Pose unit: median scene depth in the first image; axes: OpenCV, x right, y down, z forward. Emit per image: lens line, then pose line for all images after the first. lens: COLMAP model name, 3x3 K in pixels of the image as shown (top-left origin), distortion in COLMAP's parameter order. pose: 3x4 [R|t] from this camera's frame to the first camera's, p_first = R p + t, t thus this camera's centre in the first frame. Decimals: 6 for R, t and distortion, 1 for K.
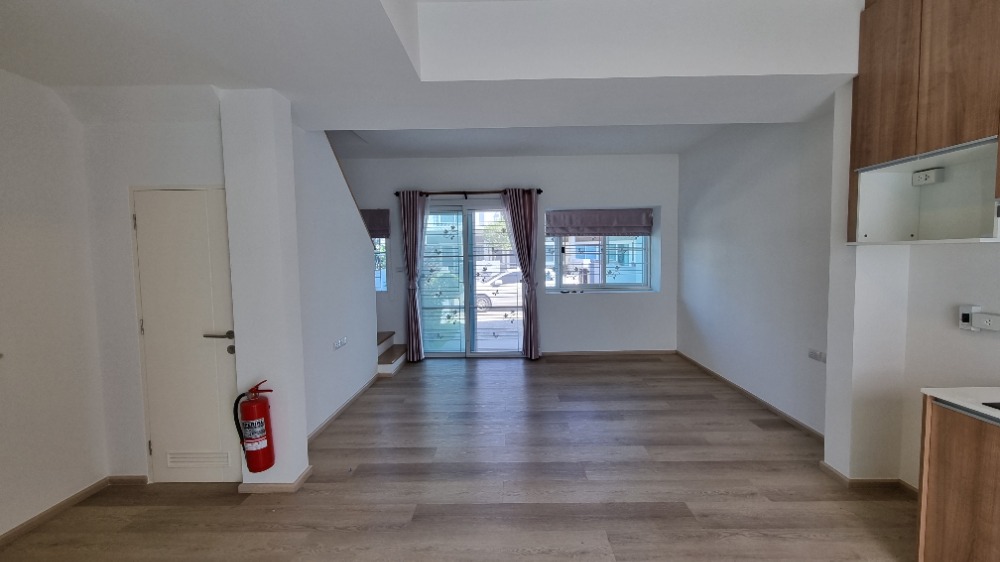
lens RADIAL K [[415.0, 0, 500.0], [0, 415.0, 281.0], [0, 0, 1]] dist [0.001903, -0.000460]
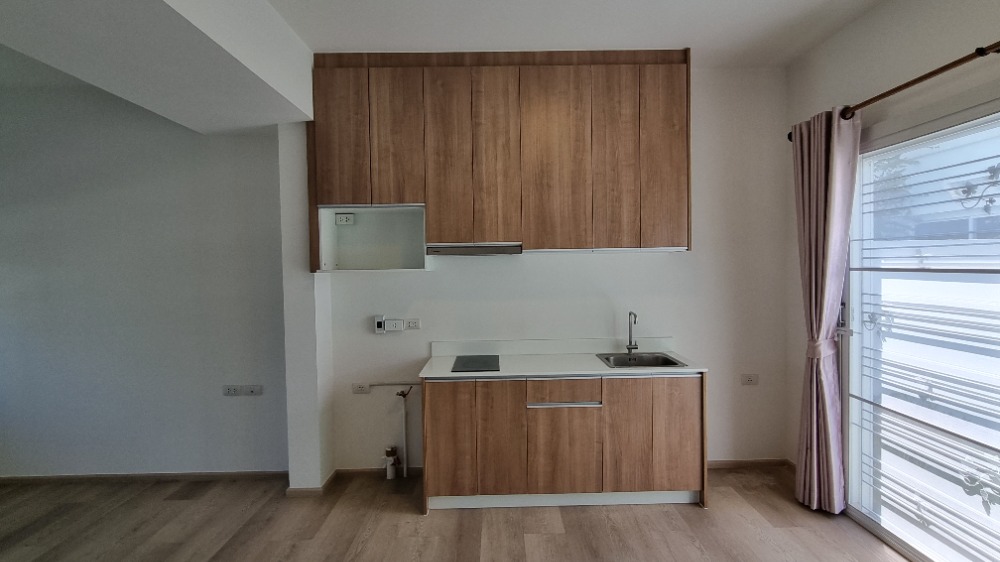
lens RADIAL K [[520.1, 0, 512.2], [0, 520.1, 280.3], [0, 0, 1]] dist [0.012342, -0.000598]
pose [[-0.040016, -0.014964, 0.999087, -0.610394], [0.080923, 0.996555, 0.018167, -0.053435], [-0.995917, 0.081576, -0.038667, 0.591535]]
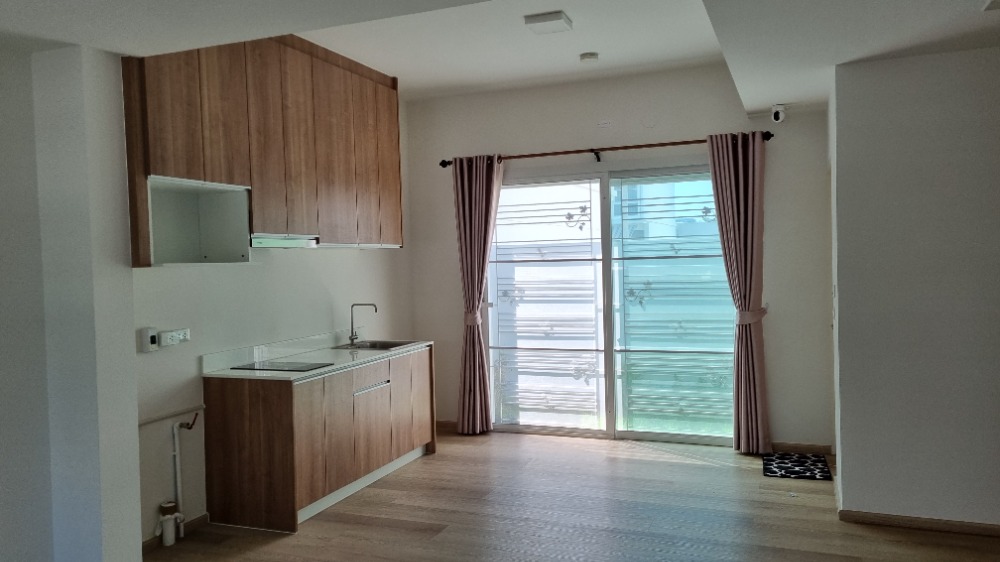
lens RADIAL K [[731.7, 0, 500.0], [0, 731.7, 281.0], [0, 0, 1]] dist [0.008713, 0.001772]
pose [[-0.934524, 0.028198, 0.354783, -0.318100], [0.062286, 0.994430, 0.085030, -0.150952], [-0.350409, 0.101560, -0.931074, 2.288822]]
